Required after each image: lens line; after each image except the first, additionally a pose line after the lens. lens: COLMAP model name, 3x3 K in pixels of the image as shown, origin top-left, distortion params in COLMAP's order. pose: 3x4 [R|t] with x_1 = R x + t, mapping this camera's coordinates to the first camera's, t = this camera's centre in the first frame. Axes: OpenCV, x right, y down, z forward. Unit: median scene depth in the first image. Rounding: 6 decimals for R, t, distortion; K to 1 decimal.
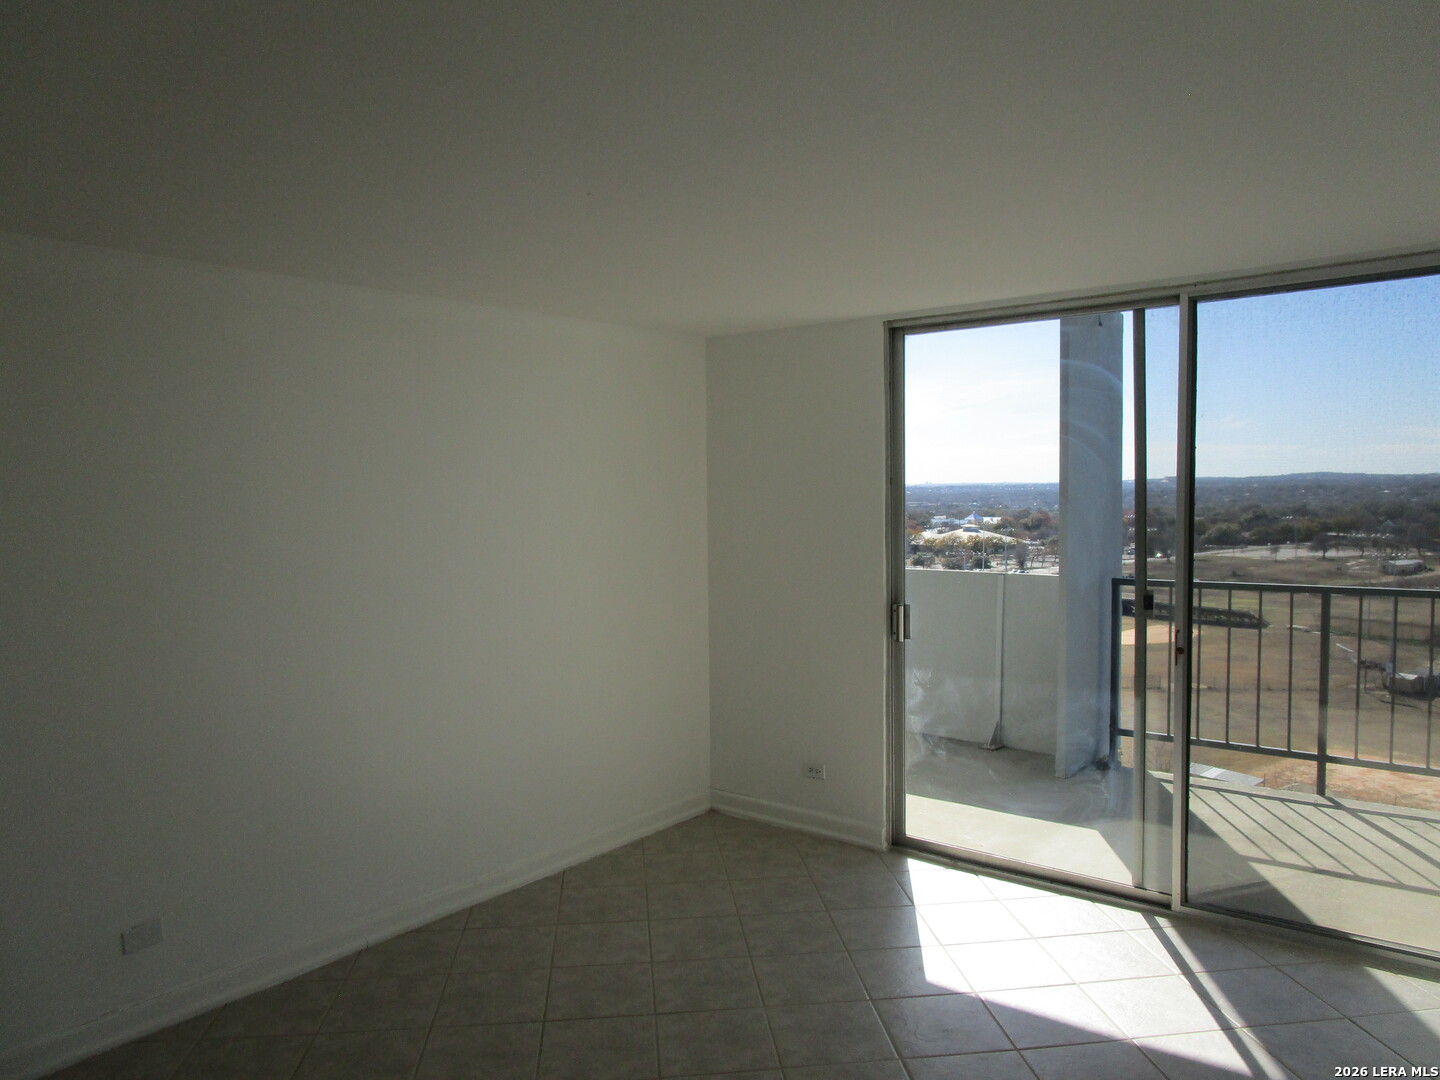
lens RADIAL K [[1021.5, 0, 720.6], [0, 1021.5, 563.1], [0, 0, 1]] dist [-0.037634, -0.001056]
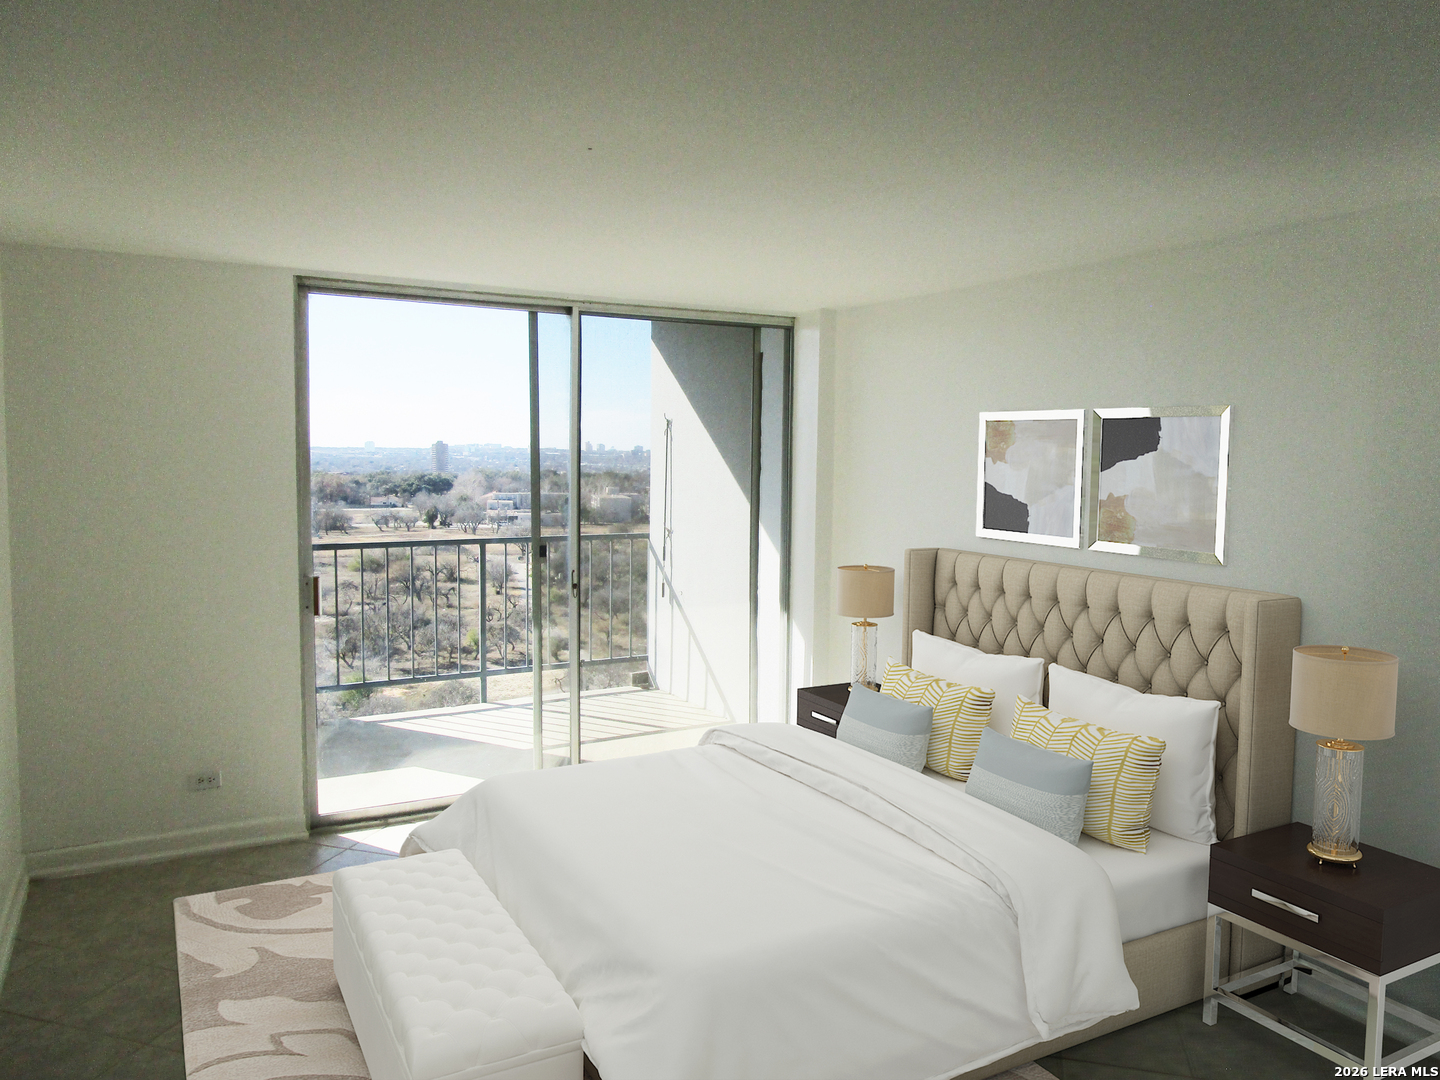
lens RADIAL K [[1020.2, 0, 710.9], [0, 1020.2, 540.1], [0, 0, 1]] dist [-0.028676, 0.001444]
pose [[0.365066, -0.054644, 0.929376, -0.556782], [0.054670, 0.997812, 0.037193, -0.007240], [-0.929375, 0.037231, 0.367255, 0.295129]]
